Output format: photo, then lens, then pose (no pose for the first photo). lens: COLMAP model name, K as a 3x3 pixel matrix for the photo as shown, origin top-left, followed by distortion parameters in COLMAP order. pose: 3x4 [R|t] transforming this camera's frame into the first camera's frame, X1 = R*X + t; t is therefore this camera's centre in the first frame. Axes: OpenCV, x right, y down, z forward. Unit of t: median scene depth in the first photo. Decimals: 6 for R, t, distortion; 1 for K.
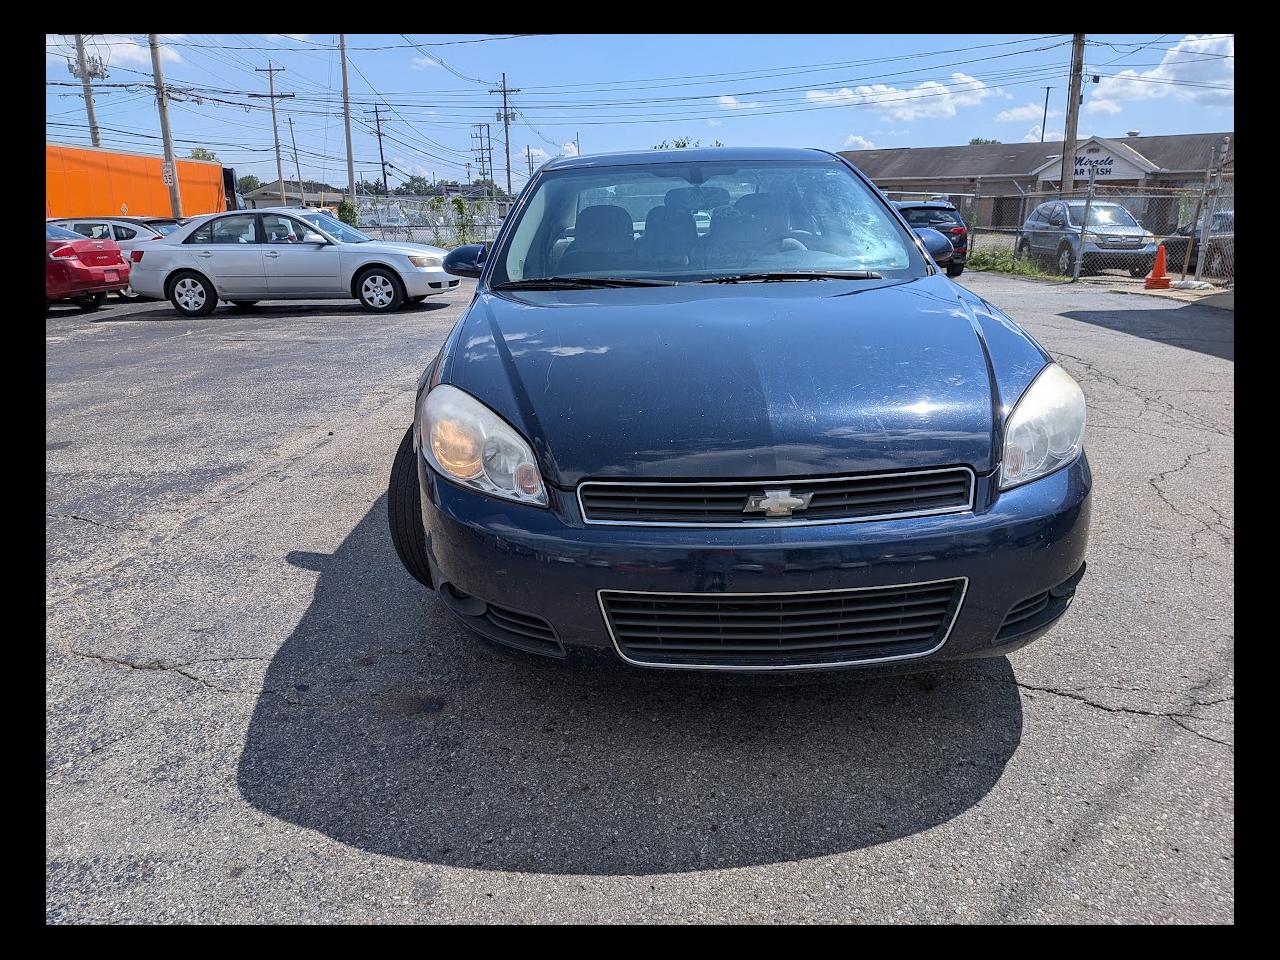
lens RADIAL K [[899.6, 0, 637.0], [0, 899.6, 474.0], [0, 0, 1]] dist [0.019722, -0.029492]
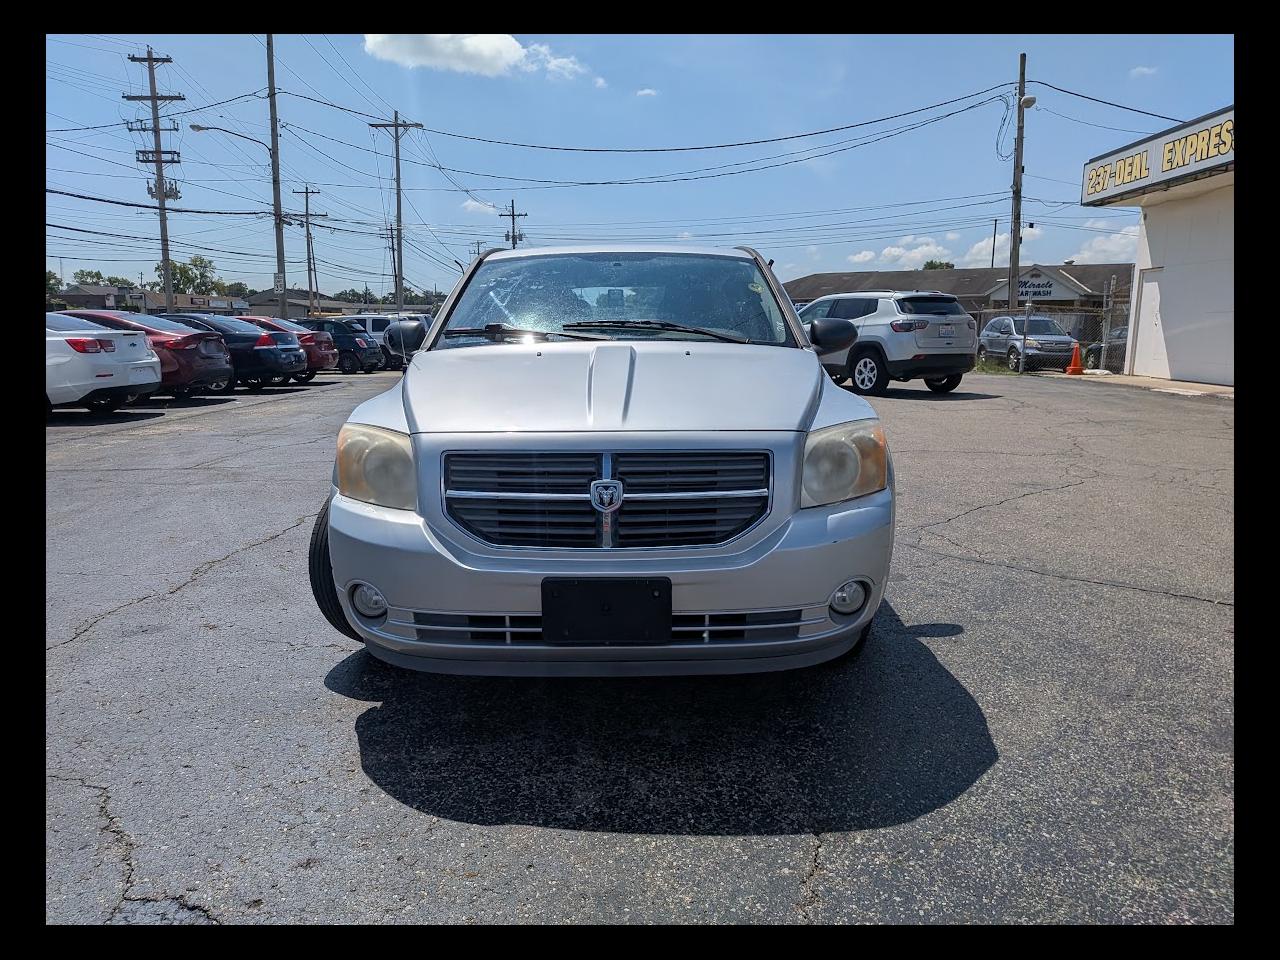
lens RADIAL K [[899.6, 0, 628.2], [0, 899.6, 474.3], [0, 0, 1]] dist [0.019722, -0.029492]
pose [[0.999537, 0.010558, 0.028527, -0.077043], [-0.007159, 0.993138, -0.116733, 0.054669], [-0.029564, 0.116474, 0.992754, -0.169485]]
